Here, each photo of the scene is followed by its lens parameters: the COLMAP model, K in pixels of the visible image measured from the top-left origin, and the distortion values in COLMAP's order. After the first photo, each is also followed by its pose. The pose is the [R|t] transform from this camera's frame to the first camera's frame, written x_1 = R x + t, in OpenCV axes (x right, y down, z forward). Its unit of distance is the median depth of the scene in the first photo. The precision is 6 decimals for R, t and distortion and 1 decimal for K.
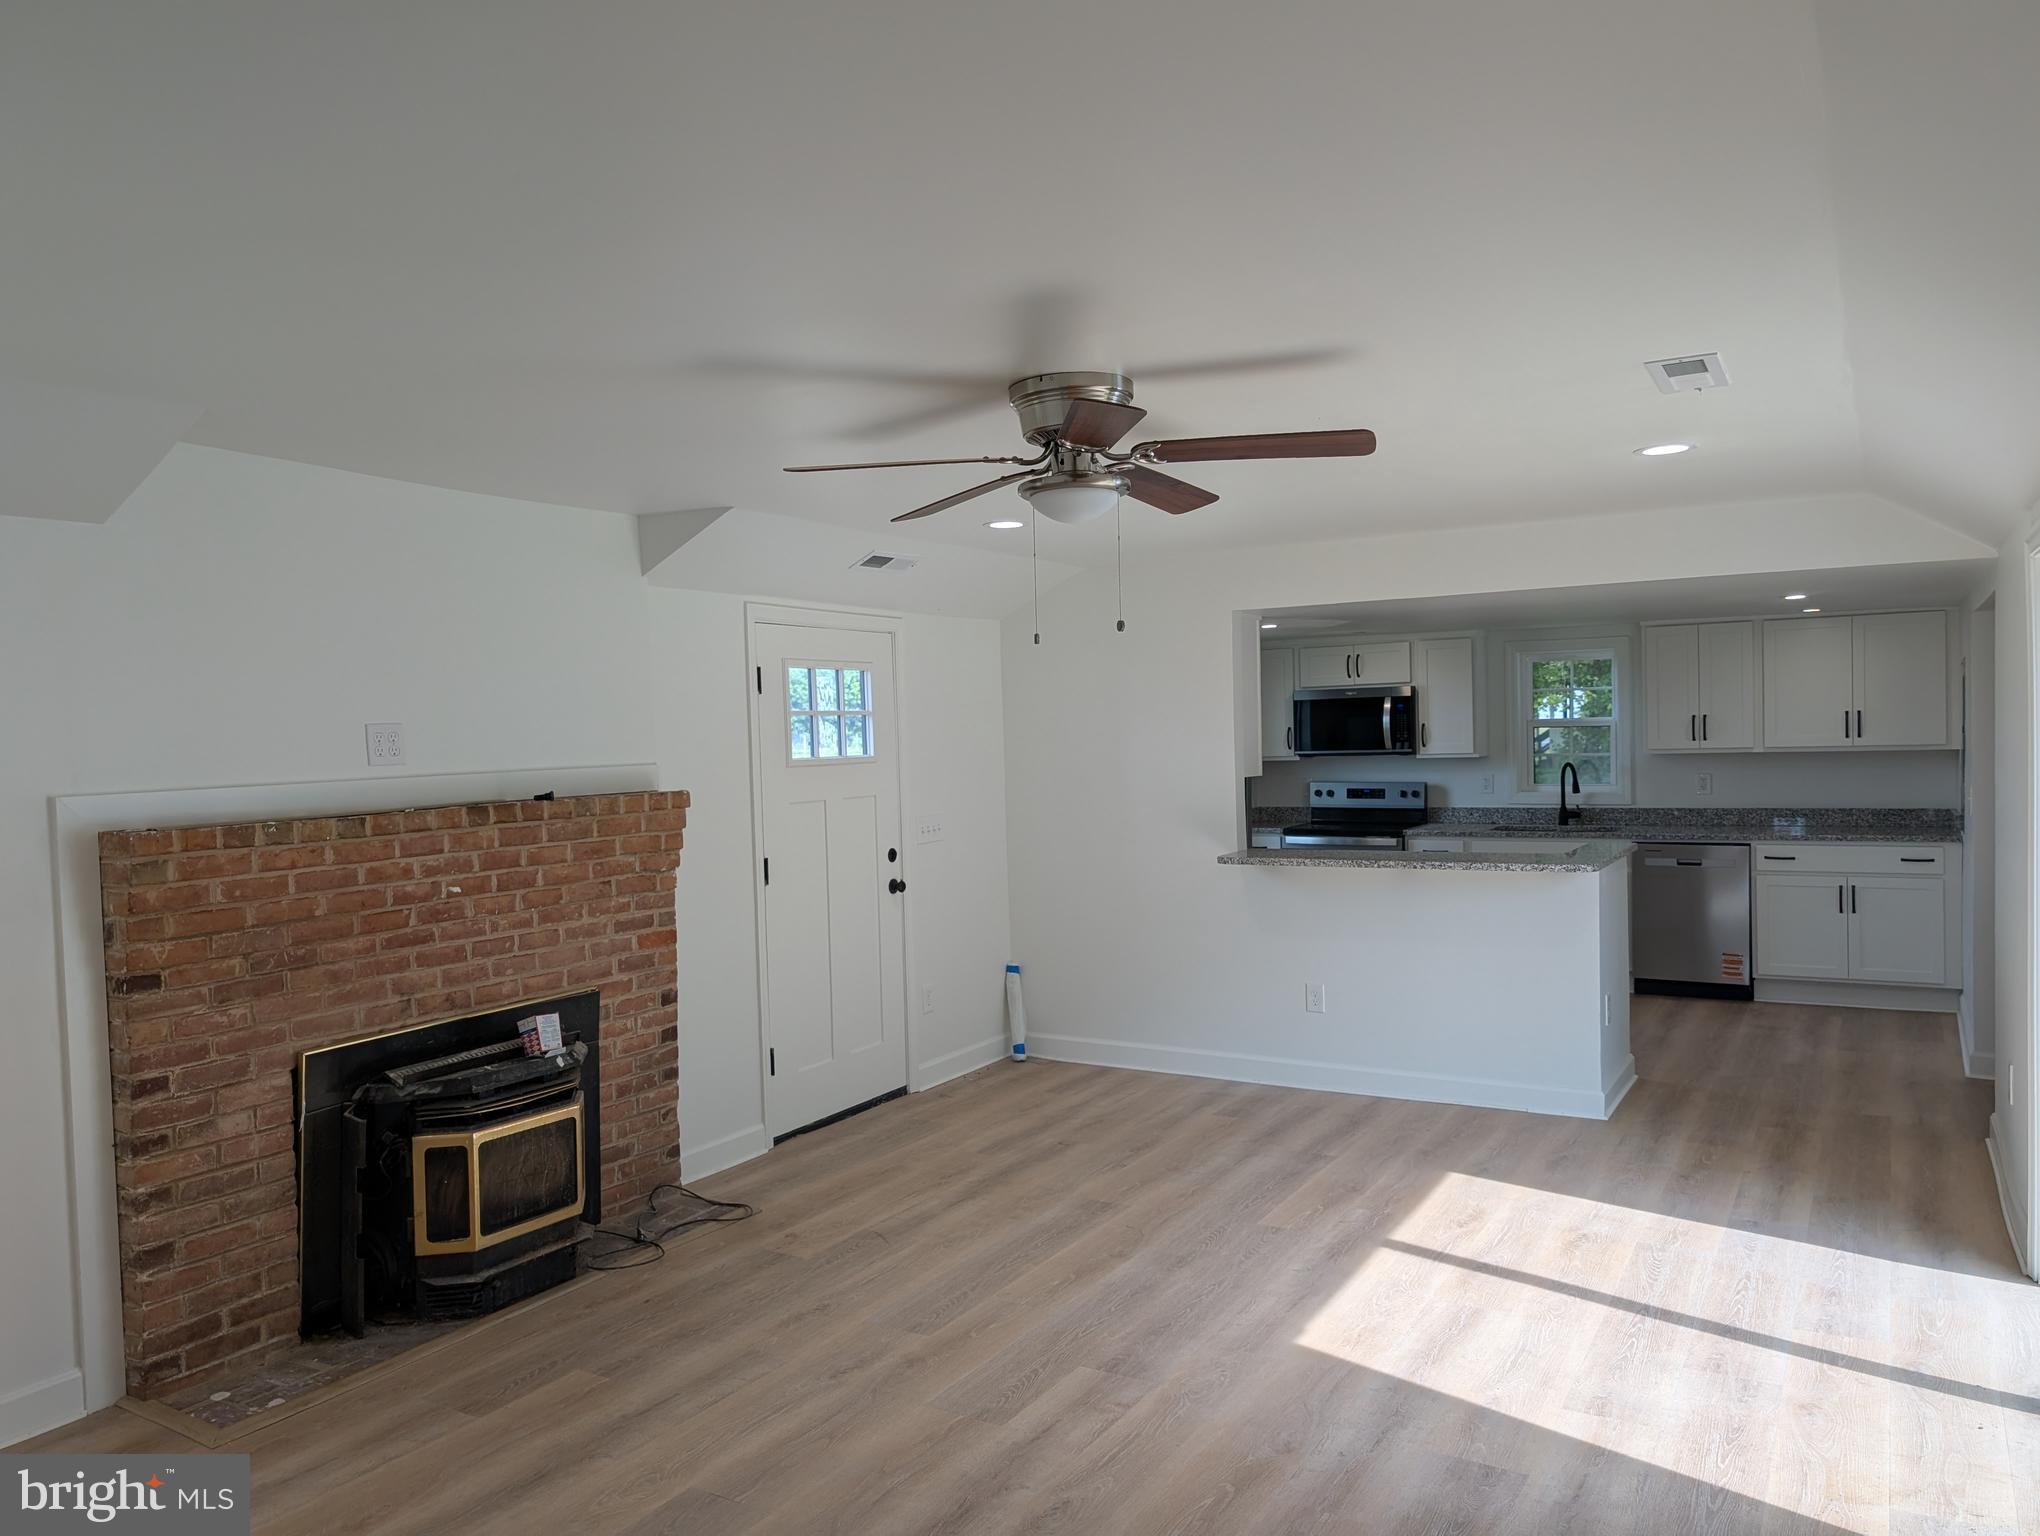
lens RADIAL K [[1471.0, 0, 1010.4], [0, 1471.0, 762.9], [0, 0, 1]] dist [0.010341, -0.004603]
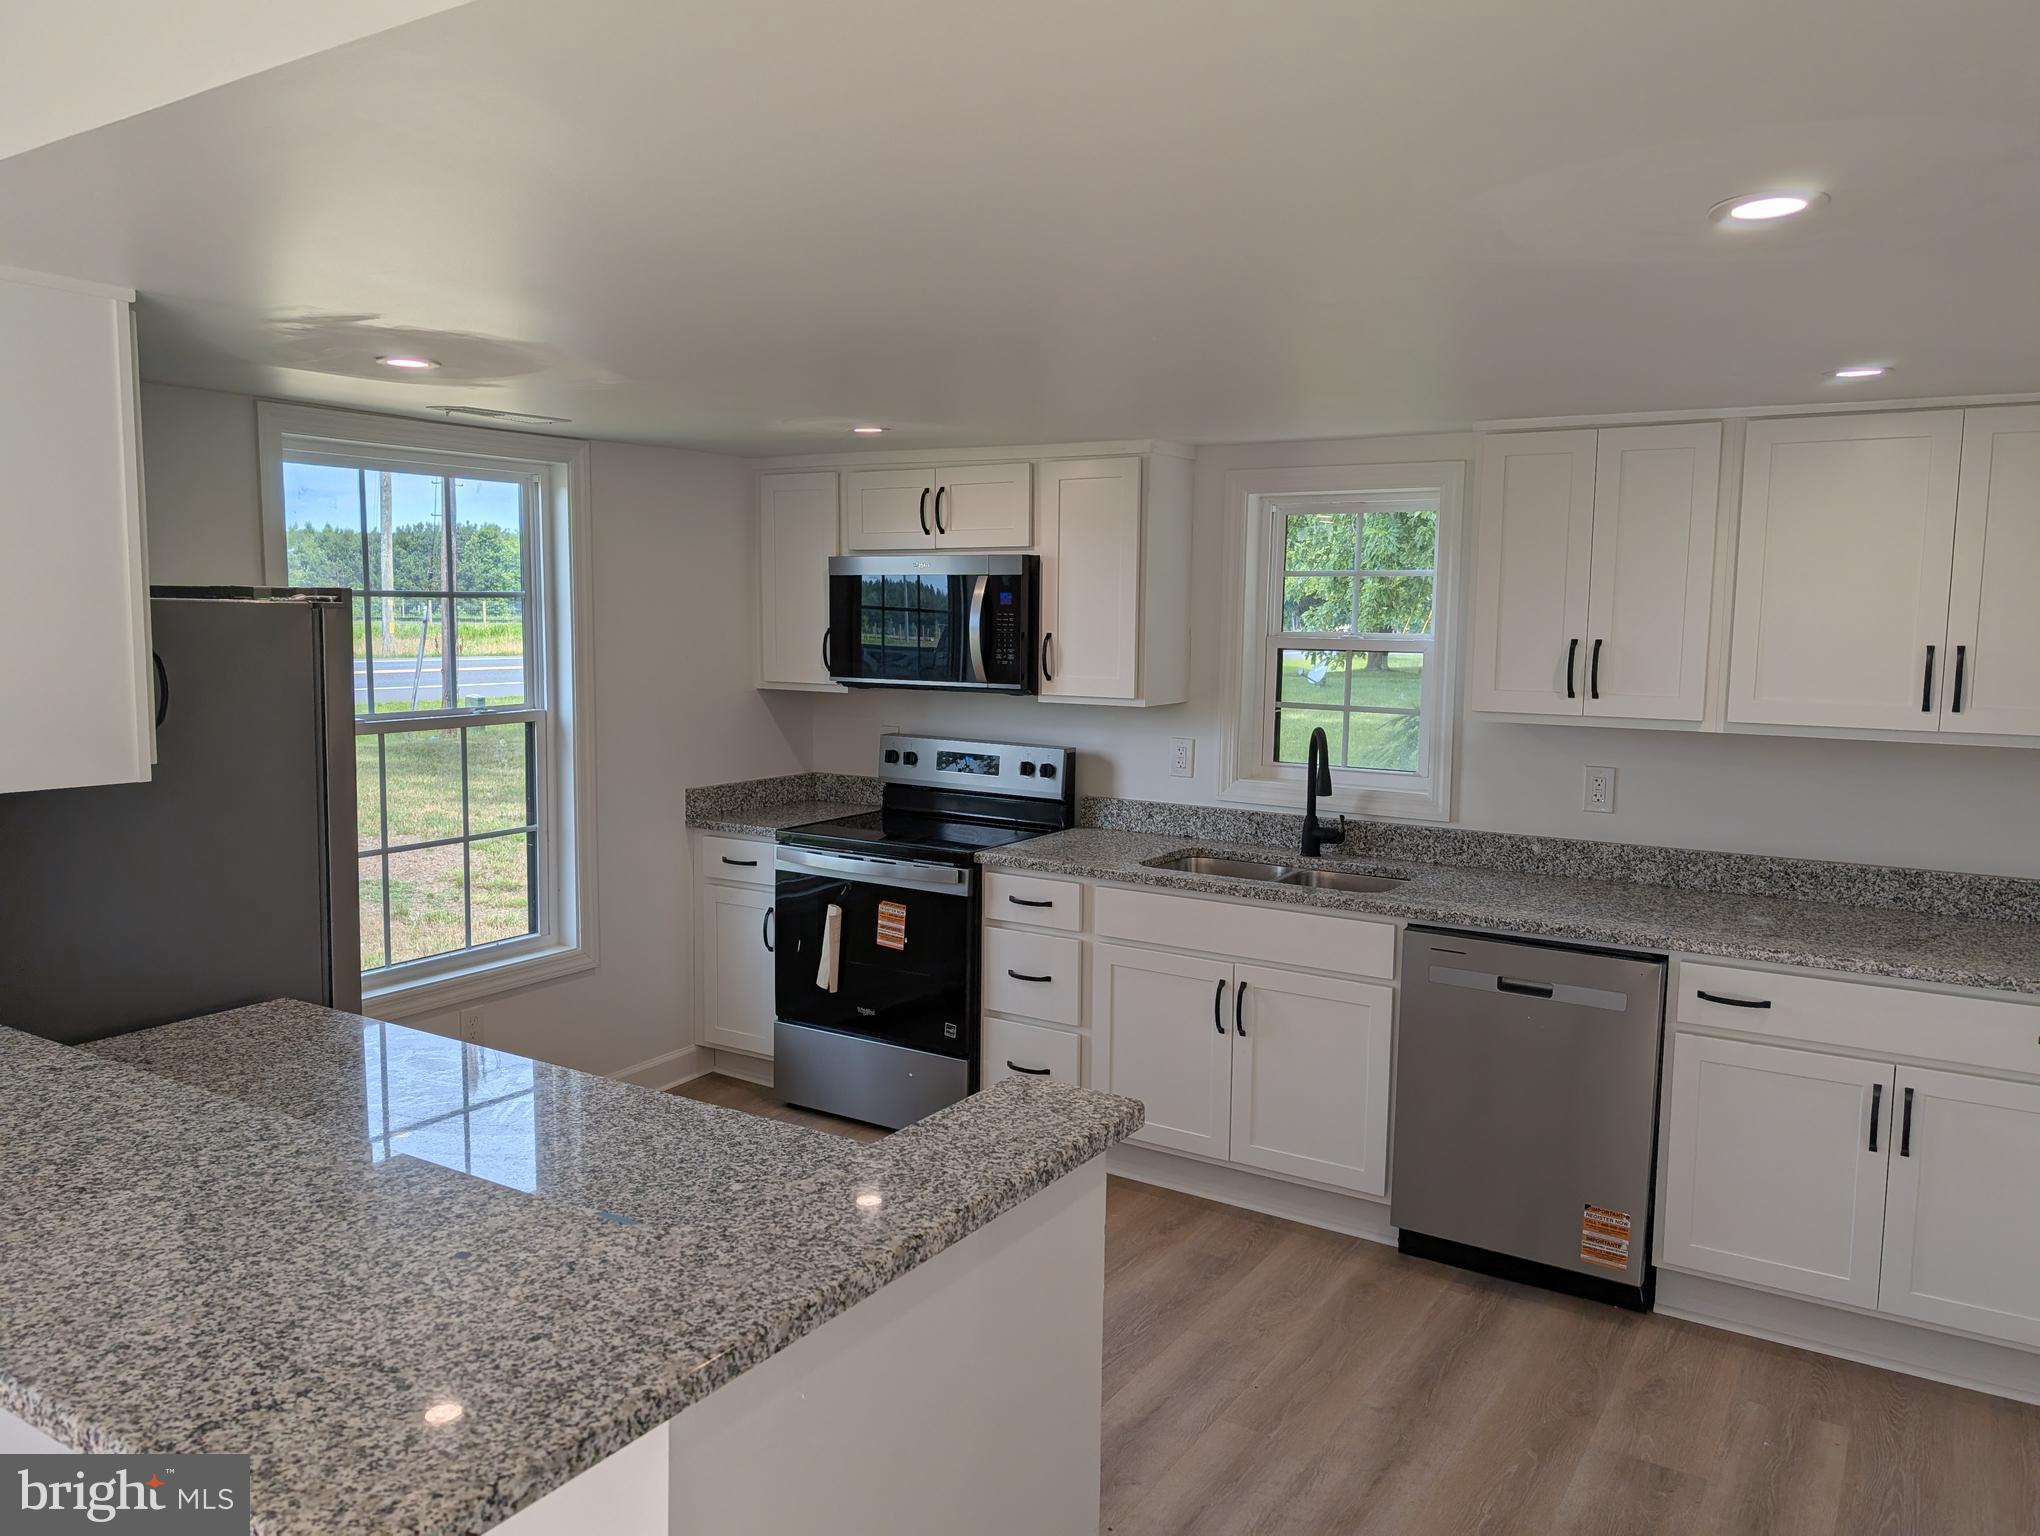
lens RADIAL K [[1449.9, 0, 1023.1], [0, 1449.9, 750.2], [0, 0, 1]] dist [0.000239, -0.008055]
pose [[0.998678, 0.039100, -0.033360, 0.234086], [-0.036302, 0.996075, 0.080722, -0.021120], [0.036385, -0.079404, 0.996178, 0.417170]]
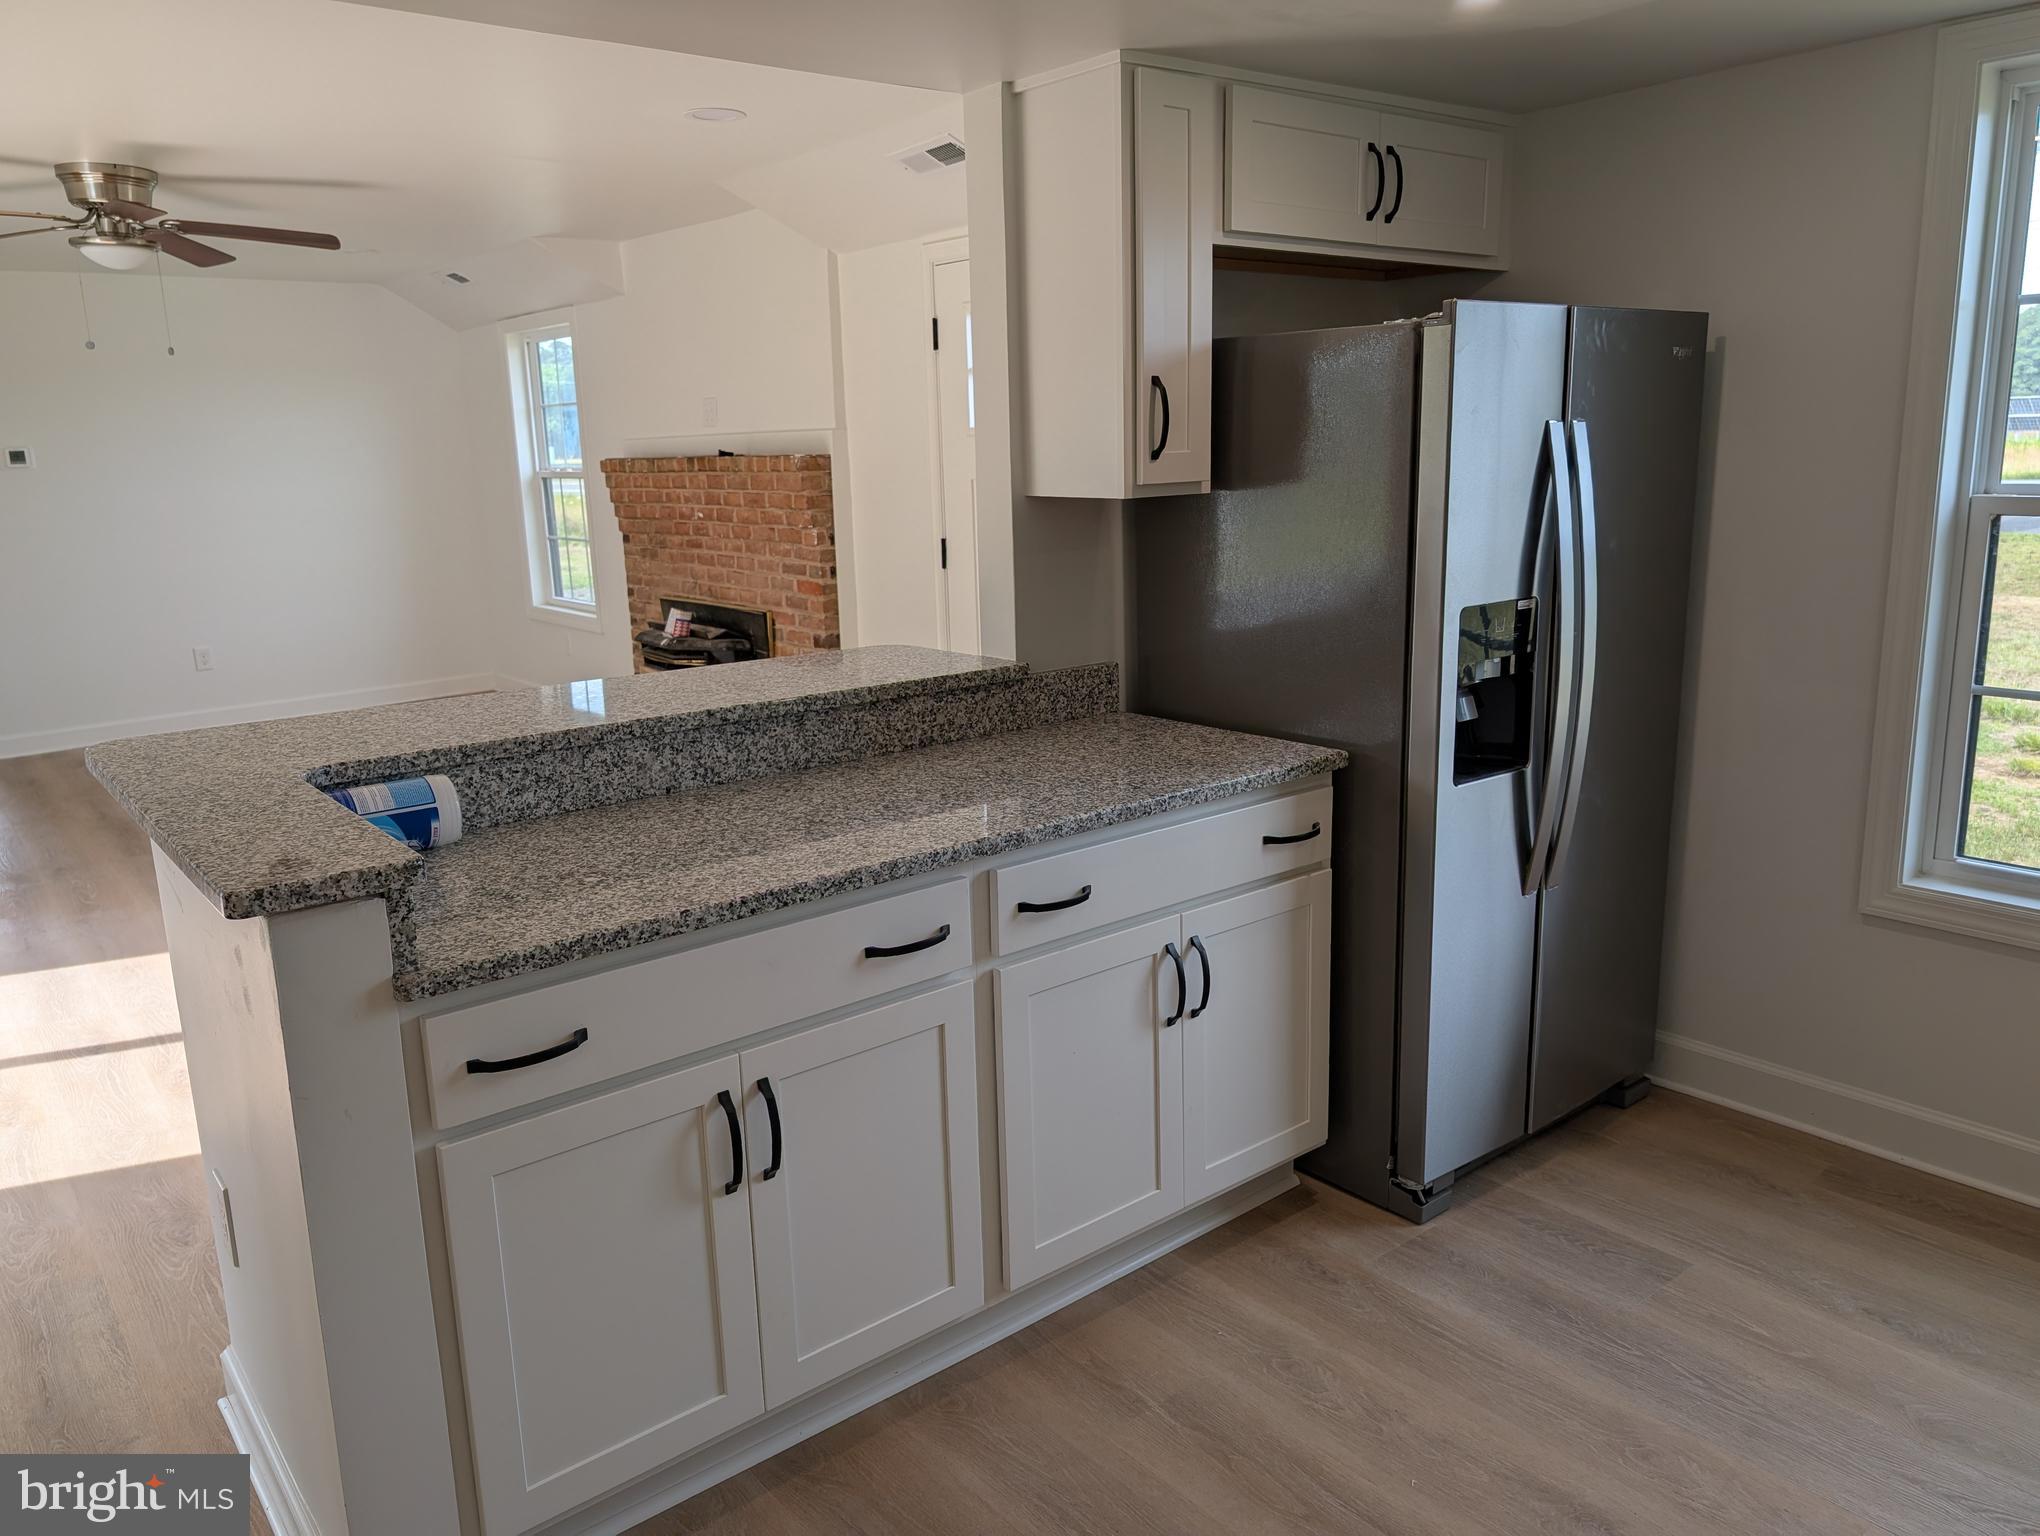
lens RADIAL K [[1467.7, 0, 1052.1], [0, 1467.7, 764.7], [0, 0, 1]] dist [0.010032, -0.006674]
pose [[-0.335728, 0.240480, -0.910745, 0.928391], [0.014364, 0.968057, 0.250318, -0.035399], [0.941849, 0.070957, -0.328458, 1.896782]]
